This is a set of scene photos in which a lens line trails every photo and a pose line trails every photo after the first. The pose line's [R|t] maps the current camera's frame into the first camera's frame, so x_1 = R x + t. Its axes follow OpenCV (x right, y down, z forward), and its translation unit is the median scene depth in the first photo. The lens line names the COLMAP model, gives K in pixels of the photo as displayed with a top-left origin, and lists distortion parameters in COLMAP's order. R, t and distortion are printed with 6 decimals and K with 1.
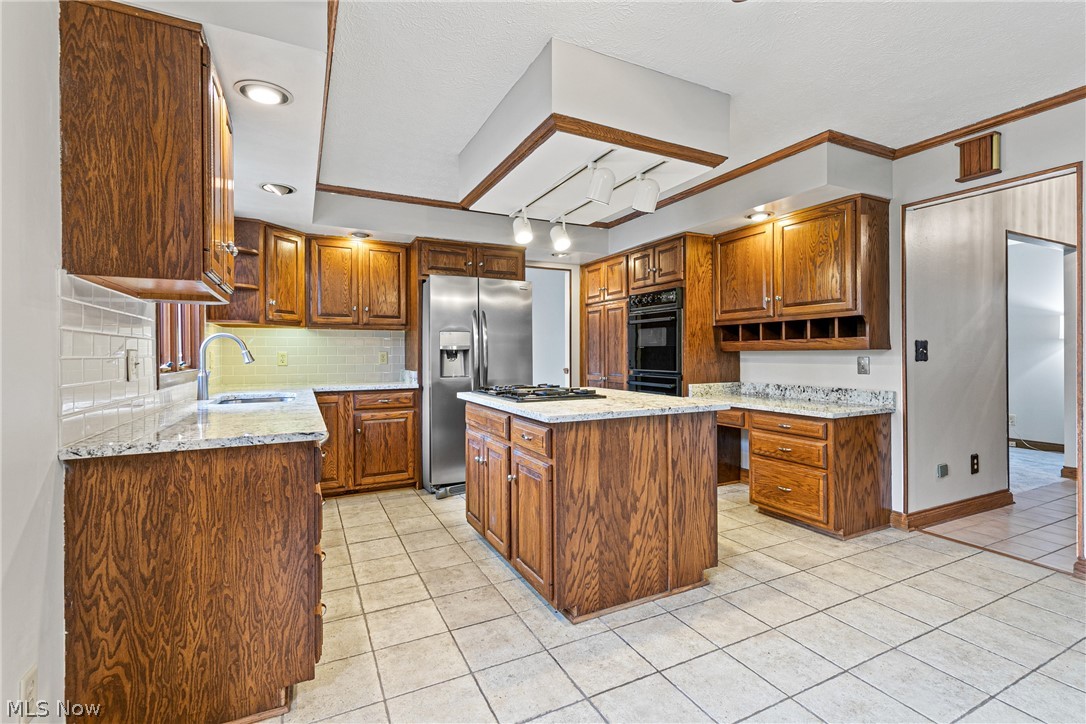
lens RADIAL K [[491.2, 0, 551.7], [0, 491.2, 355.1], [0, 0, 1]] dist [0.009023, -0.001056]
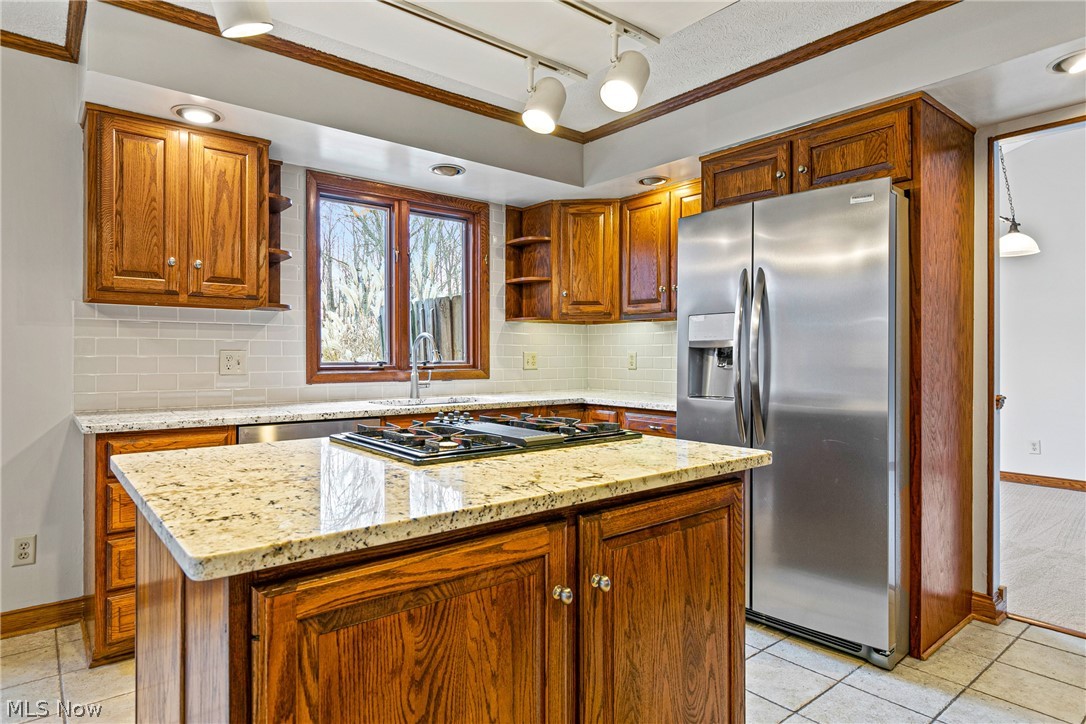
lens RADIAL K [[624.9, 0, 549.3], [0, 624.9, 357.7], [0, 0, 1]] dist [0.002274, 0.001715]
pose [[0.218538, 0.007667, -0.975798, 0.437242], [-0.006107, 0.999960, 0.006490, -0.003514], [0.975809, 0.004541, 0.218576, 0.682001]]
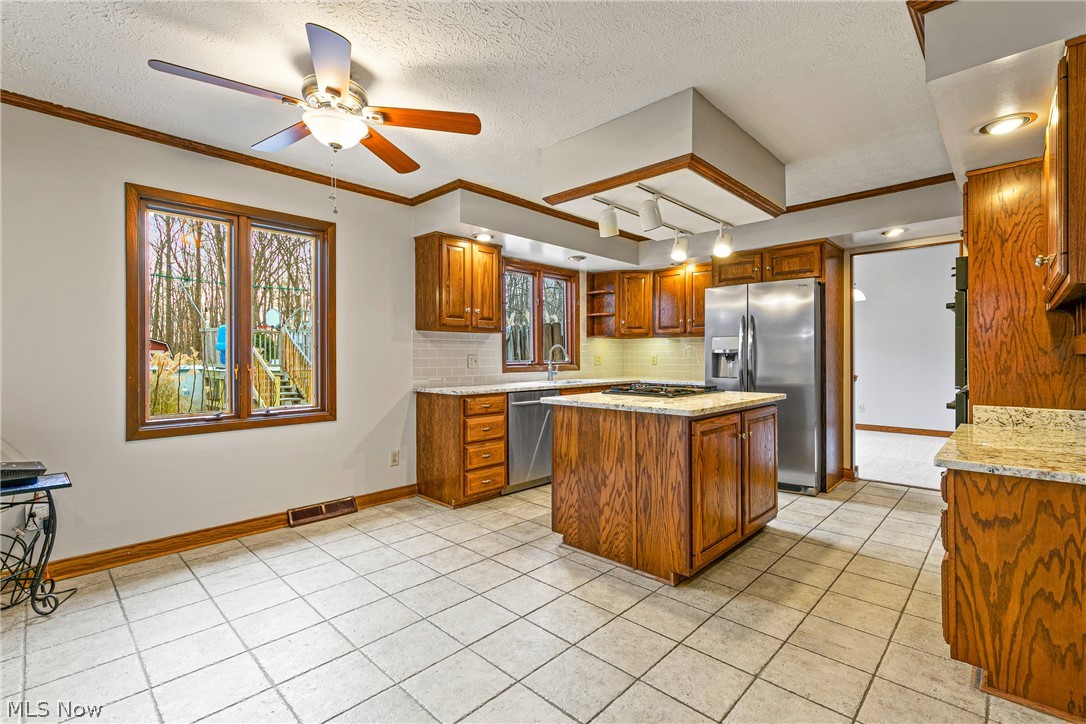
lens RADIAL K [[491.2, 0, 546.1], [0, 491.2, 357.2], [0, 0, 1]] dist [0.009023, -0.001056]
pose [[0.327464, 0.004420, -0.944853, 0.723313], [-0.002648, 0.999989, 0.003760, -0.004764], [0.944860, 0.001271, 0.327473, 0.258461]]
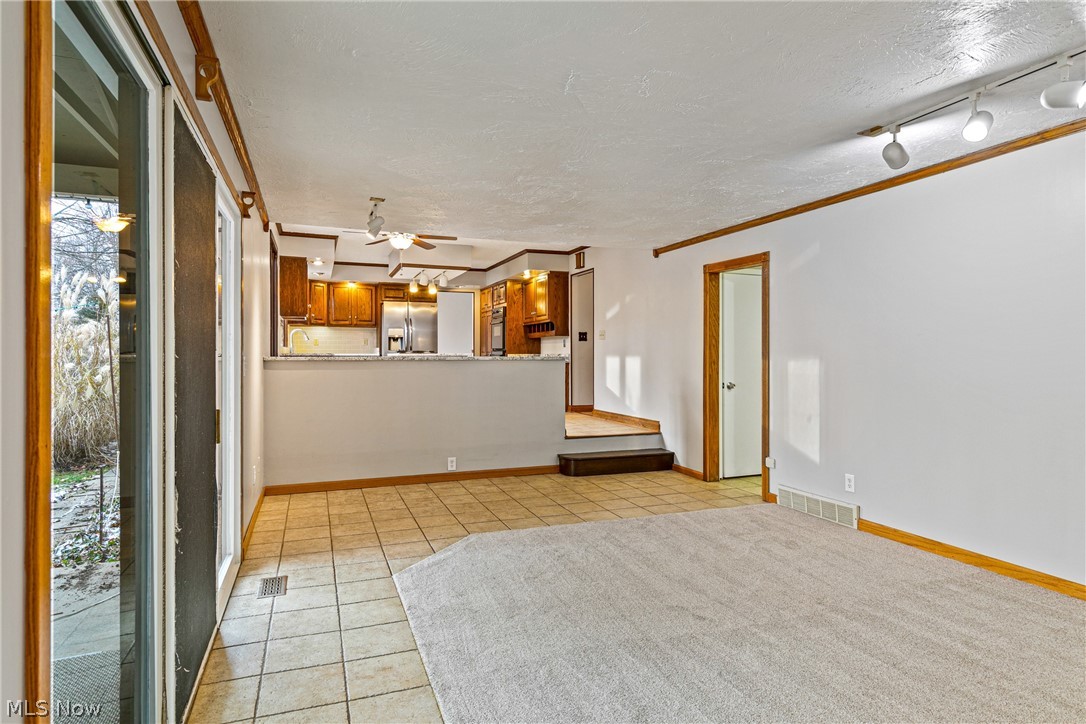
lens RADIAL K [[612.4, 0, 554.3], [0, 612.4, 358.4], [0, 0, 1]] dist [0.006294, 0.001869]
pose [[0.995073, 0.003555, -0.099076, 0.733535], [-0.003183, 0.999987, 0.003911, 0.067616], [0.099089, -0.003576, 0.995072, -1.526860]]
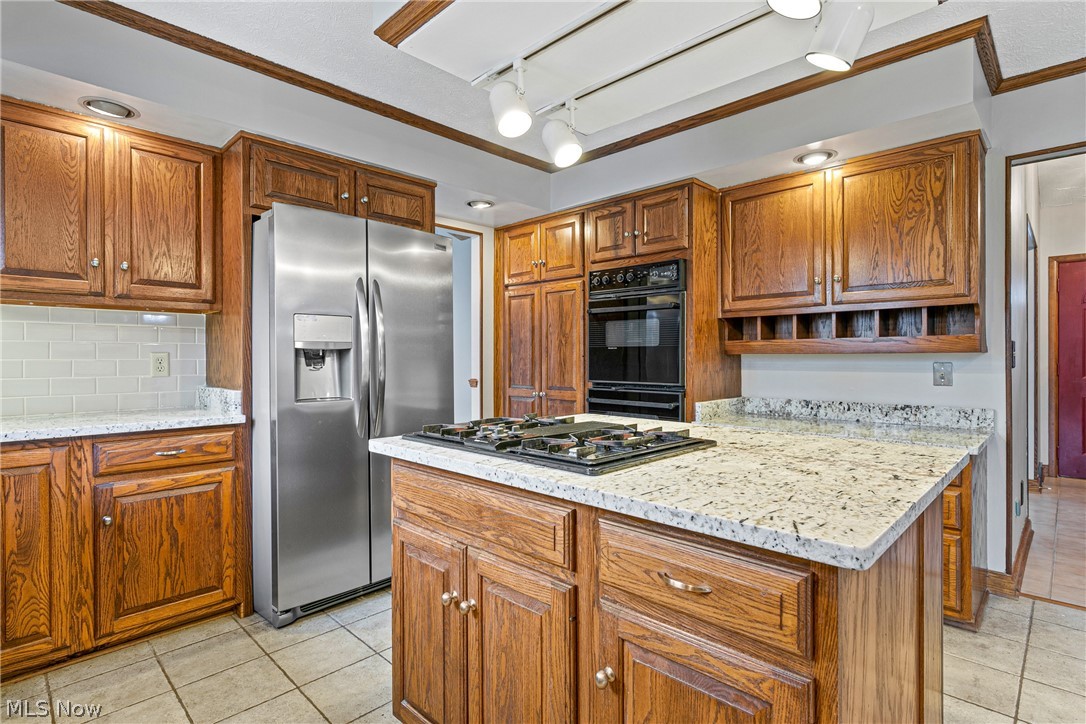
lens RADIAL K [[537.1, 0, 551.8], [0, 537.1, 360.7], [0, 0, 1]] dist [-0.000691, 0.000332]
pose [[0.944813, 0.000022, 0.327609, -0.155435], [-0.000722, 0.999998, 0.002014, -0.000023], [-0.327609, -0.002139, 0.944811, 0.369579]]
